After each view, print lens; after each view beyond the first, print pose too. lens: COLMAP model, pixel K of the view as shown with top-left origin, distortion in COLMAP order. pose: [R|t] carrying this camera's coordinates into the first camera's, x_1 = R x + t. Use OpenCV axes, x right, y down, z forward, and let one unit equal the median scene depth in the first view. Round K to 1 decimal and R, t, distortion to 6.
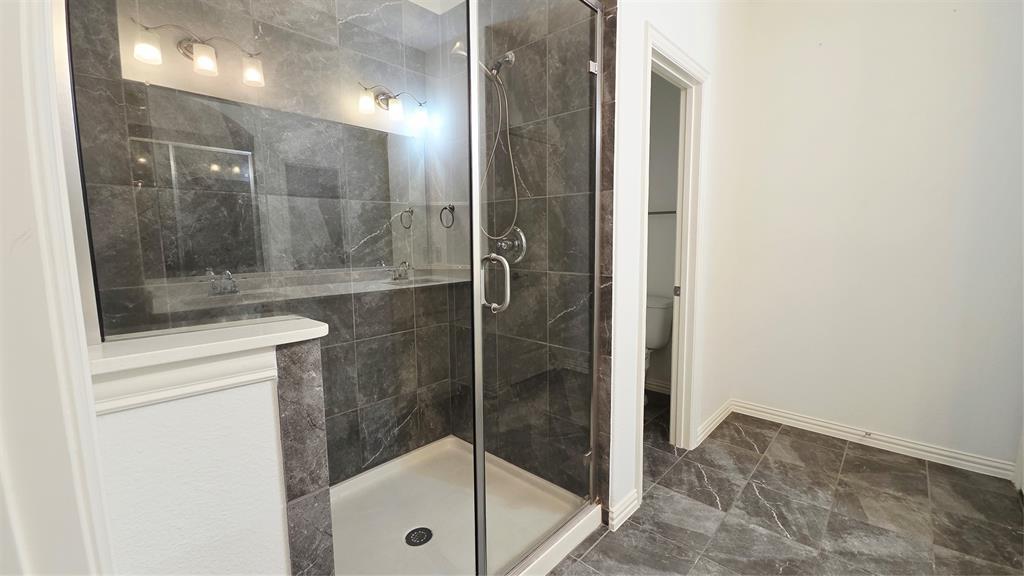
lens RADIAL K [[412.2, 0, 518.2], [0, 412.2, 282.7], [0, 0, 1]] dist [0.012718, -0.008487]
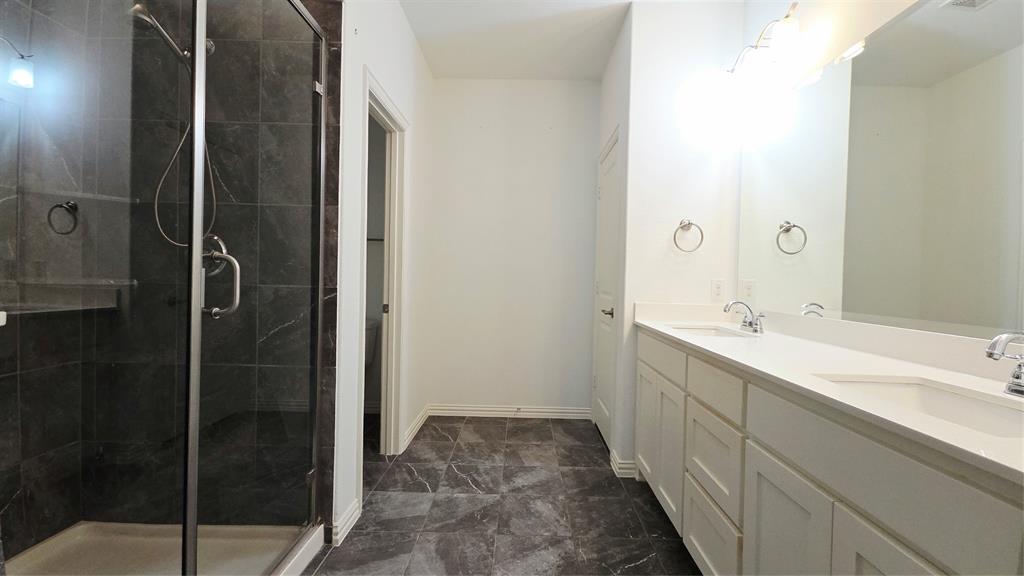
lens RADIAL K [[412.2, 0, 518.2], [0, 412.2, 282.7], [0, 0, 1]] dist [0.012718, -0.008487]
pose [[0.741868, 0.017507, 0.670318, -0.119596], [0.041683, 0.996522, -0.072159, 0.060194], [-0.669250, 0.081473, 0.738557, -0.068196]]
